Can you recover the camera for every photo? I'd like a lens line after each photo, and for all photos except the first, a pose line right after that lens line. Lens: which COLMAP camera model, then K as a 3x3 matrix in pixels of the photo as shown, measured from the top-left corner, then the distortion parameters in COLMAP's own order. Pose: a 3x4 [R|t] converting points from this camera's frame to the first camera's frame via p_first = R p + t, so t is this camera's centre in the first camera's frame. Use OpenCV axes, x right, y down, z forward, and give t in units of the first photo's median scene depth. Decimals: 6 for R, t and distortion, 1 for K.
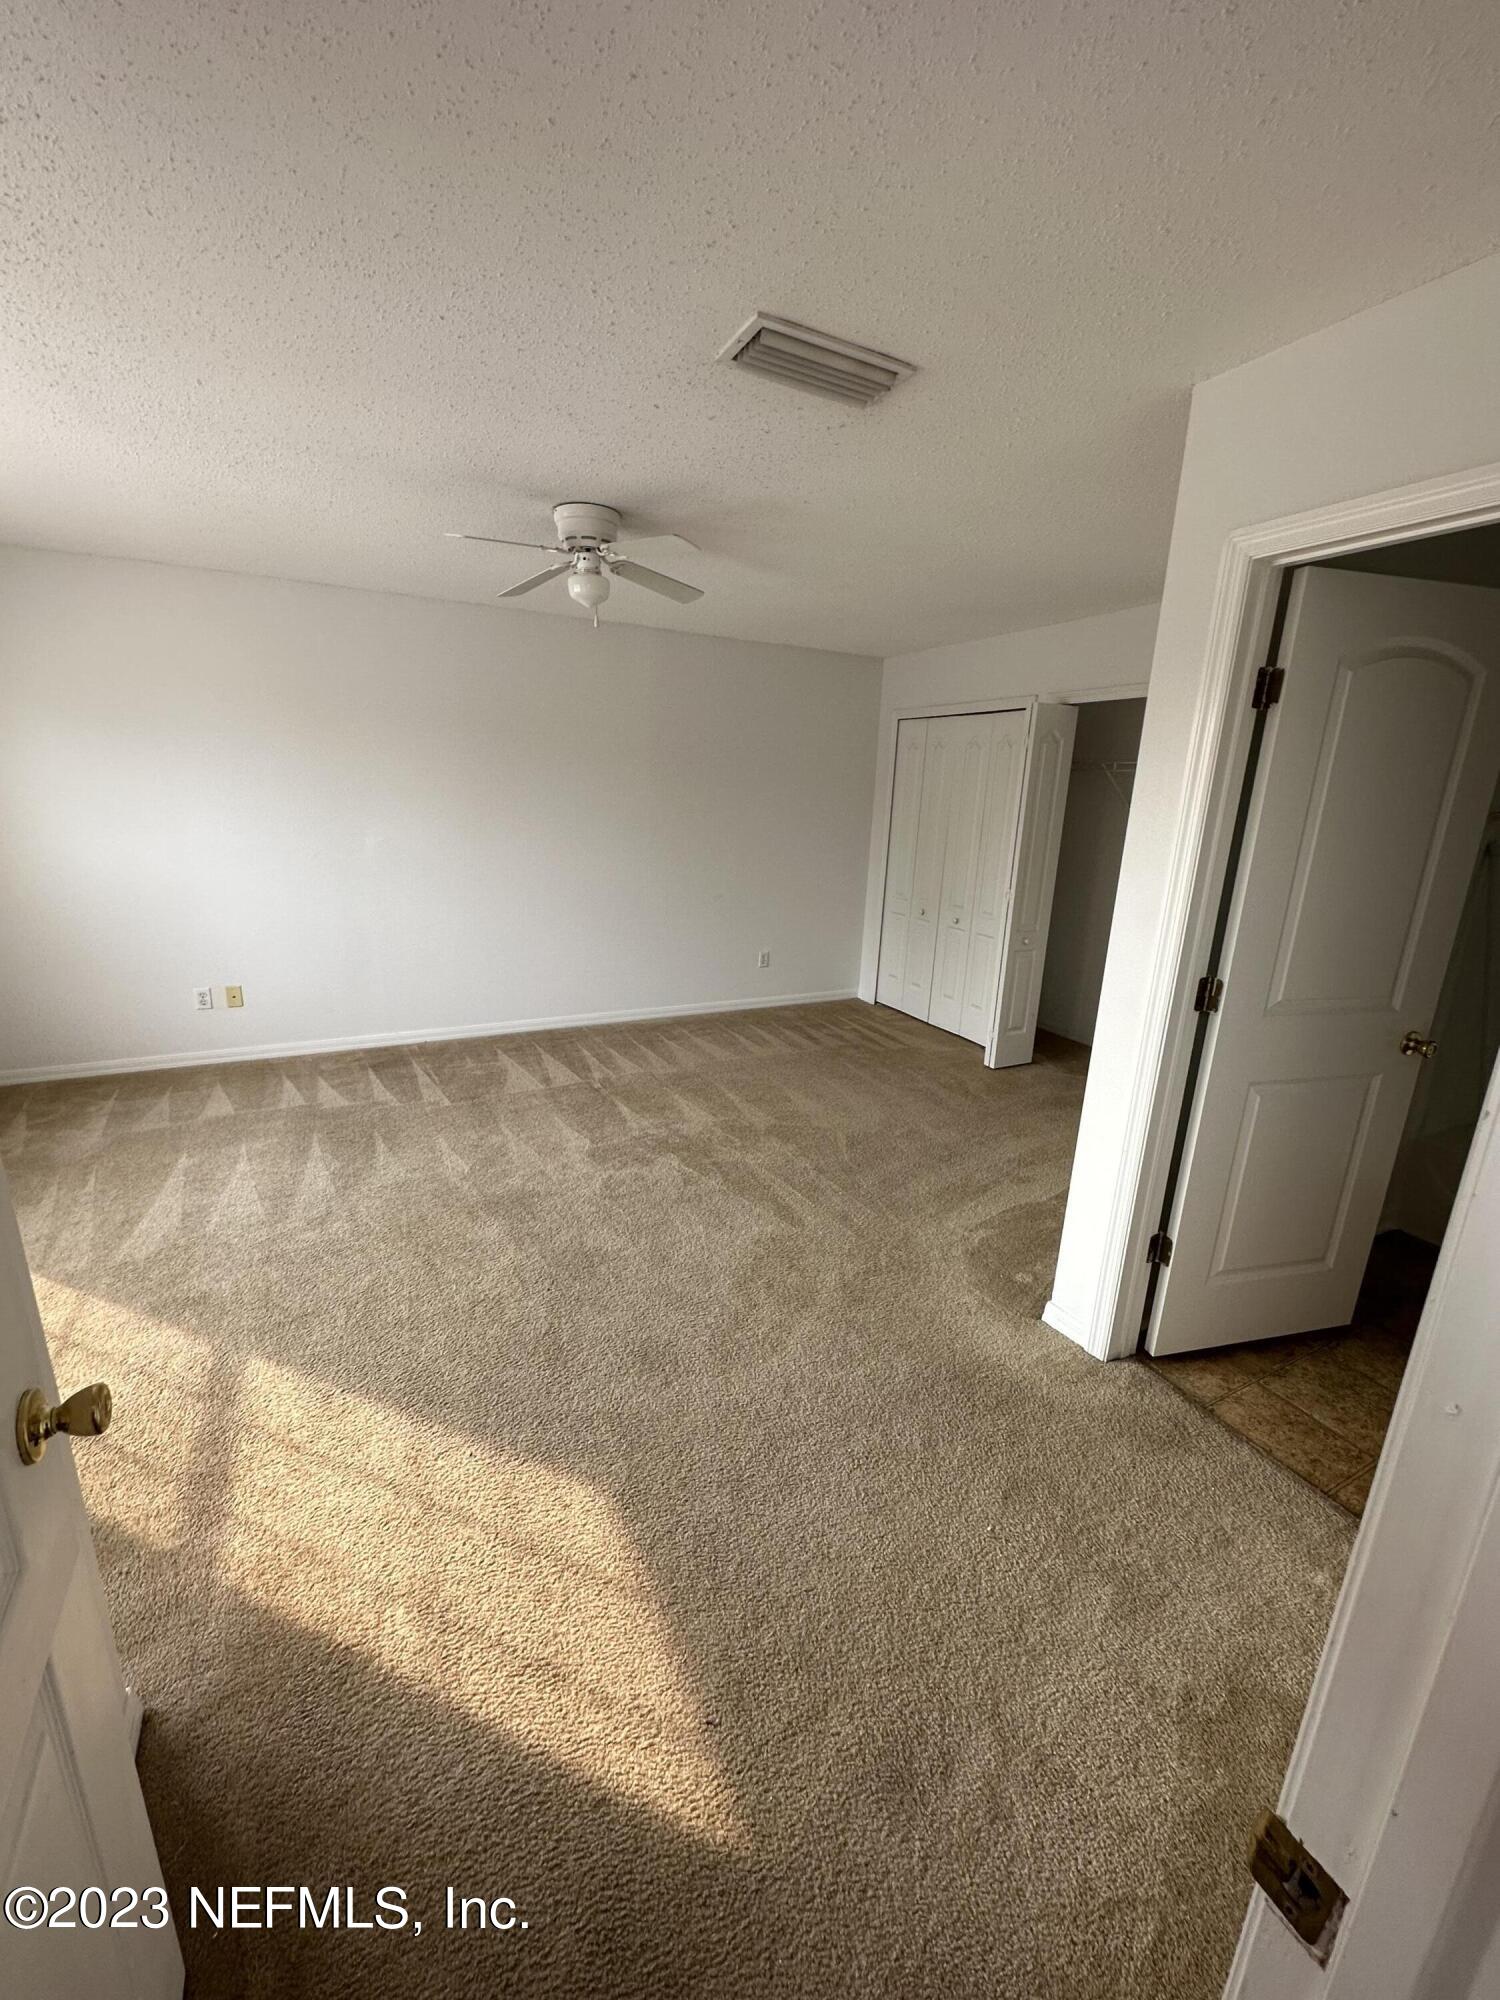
lens RADIAL K [[802.3, 0, 749.4], [0, 802.3, 1001.7], [0, 0, 1]] dist [-0.000368, -0.000014]
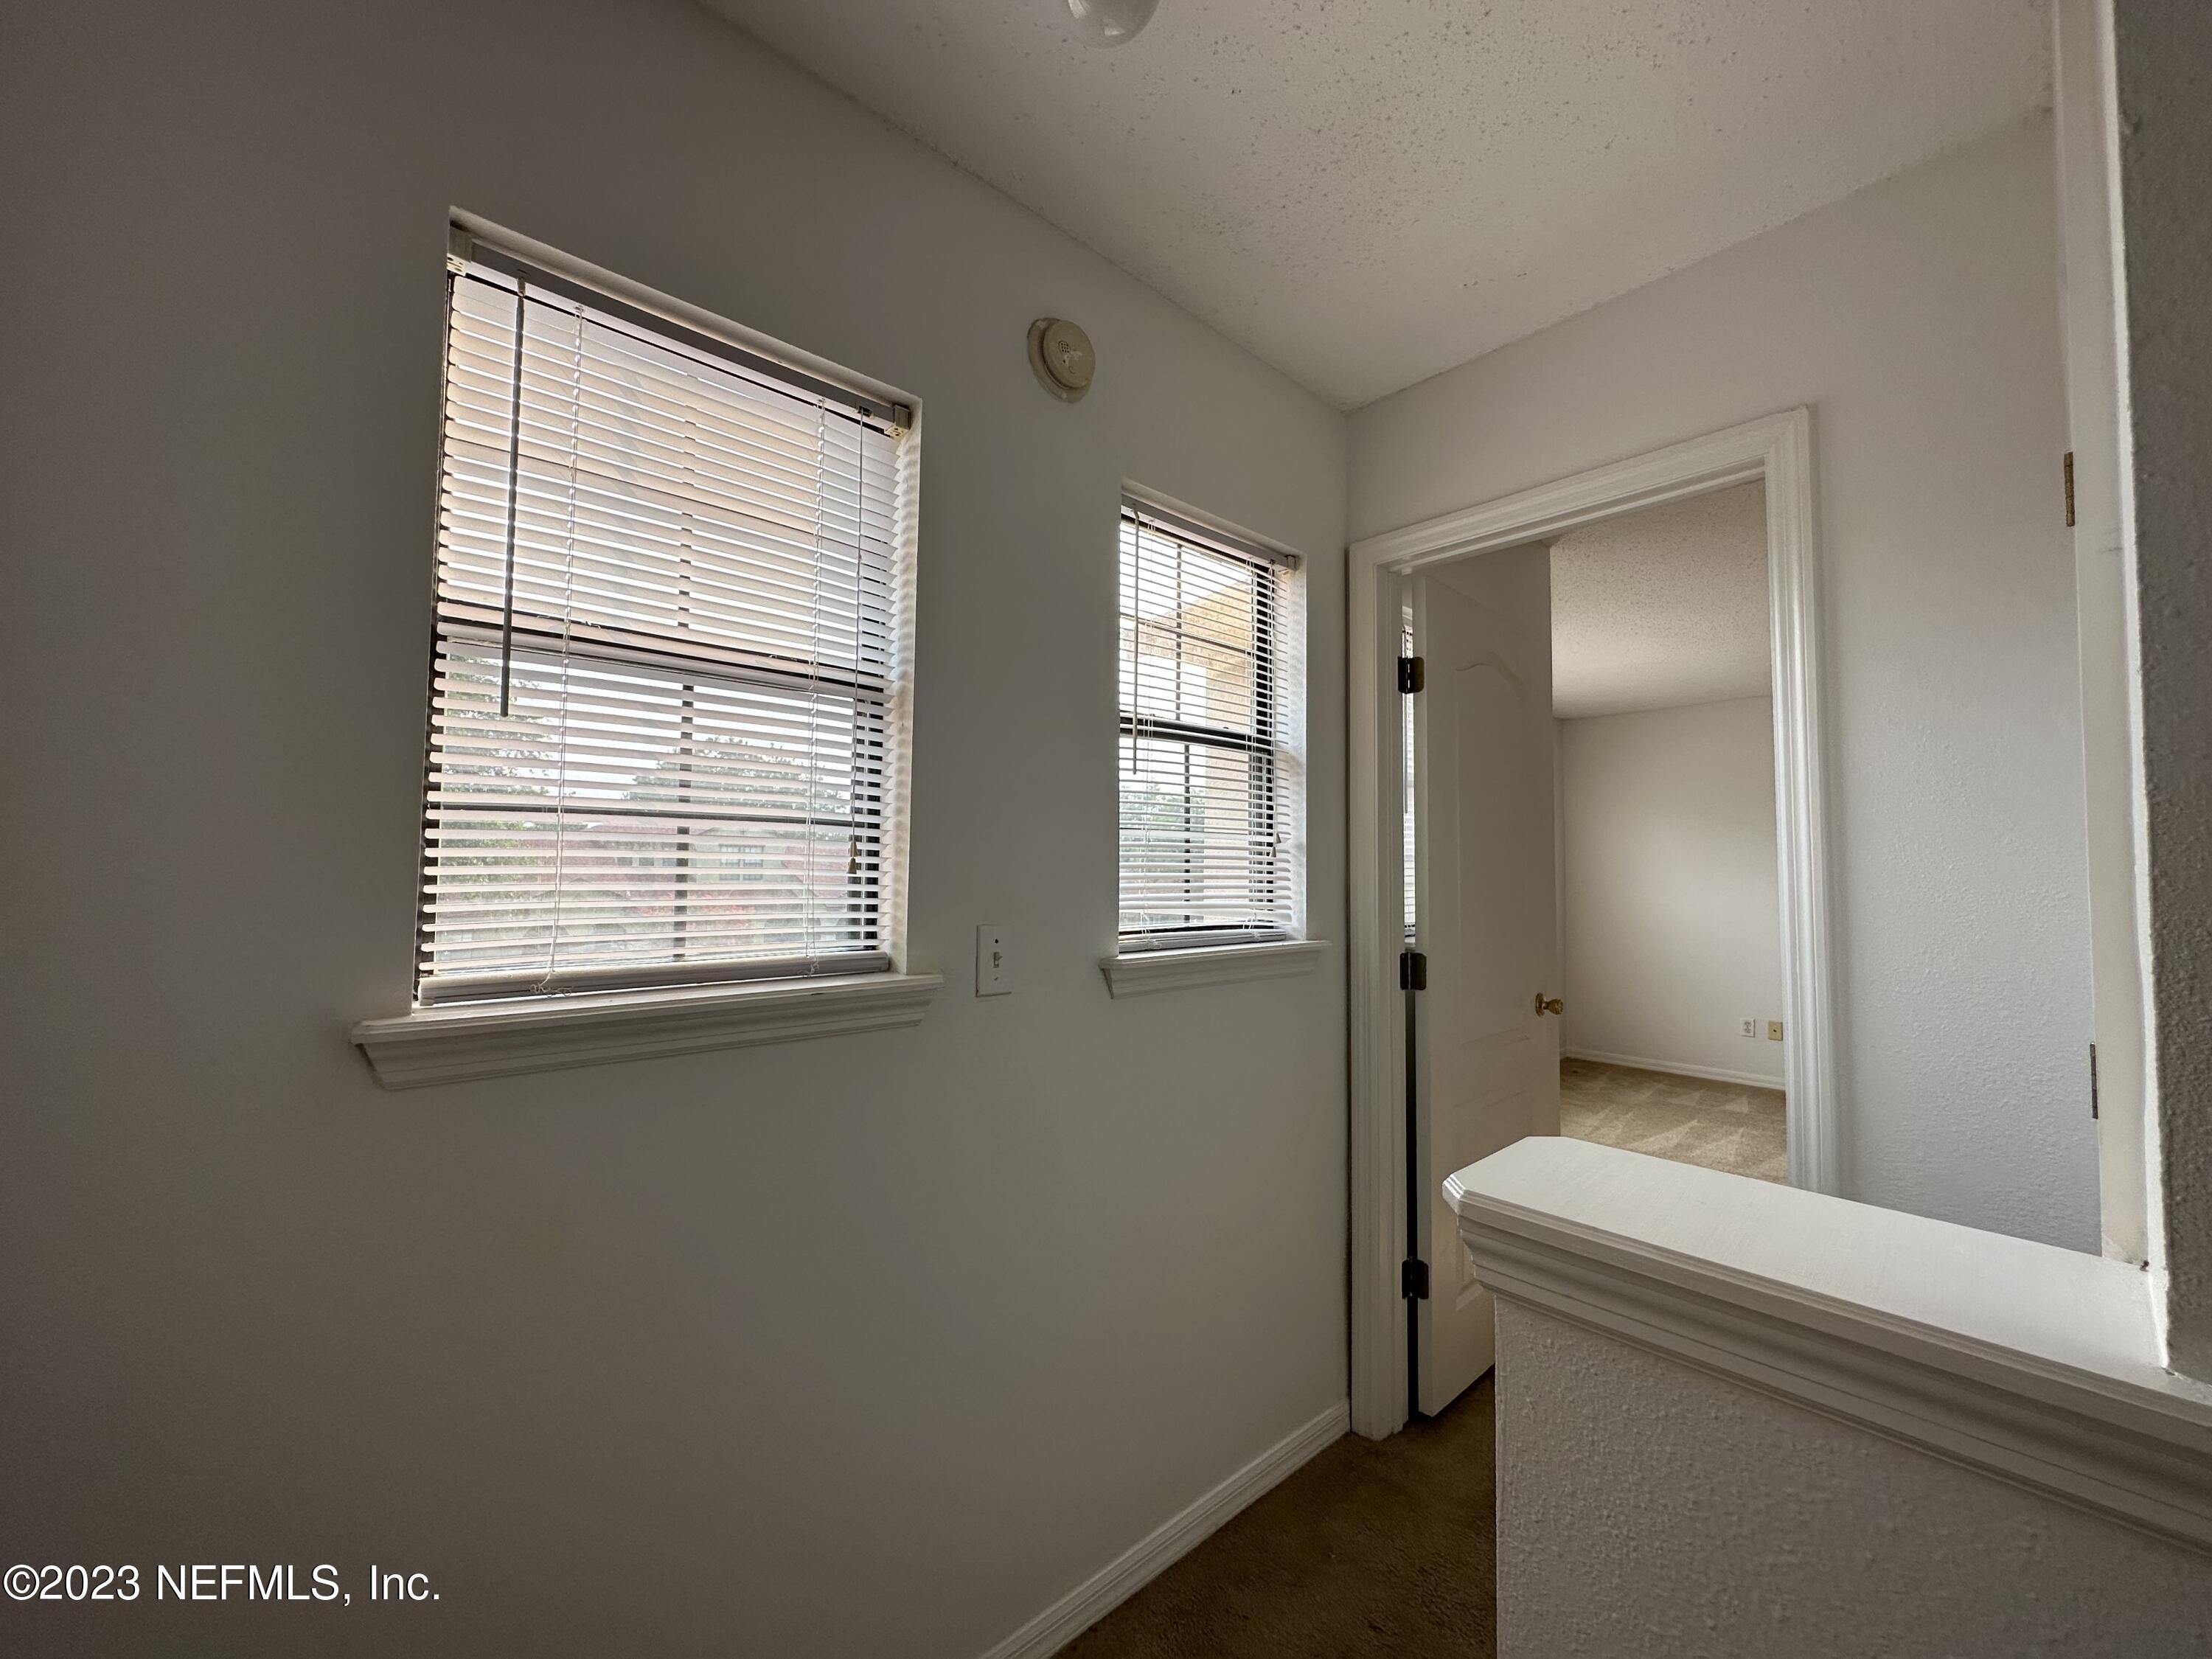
lens RADIAL K [[887.3, 0, 1104.1], [0, 887.3, 829.6], [0, 0, 1]] dist [-0.000368, -0.000014]
pose [[0.257429, -0.076175, -0.963290, 0.433038], [-0.248381, 0.958176, -0.142147, 0.163984], [0.933829, 0.275855, 0.227742, -0.329311]]
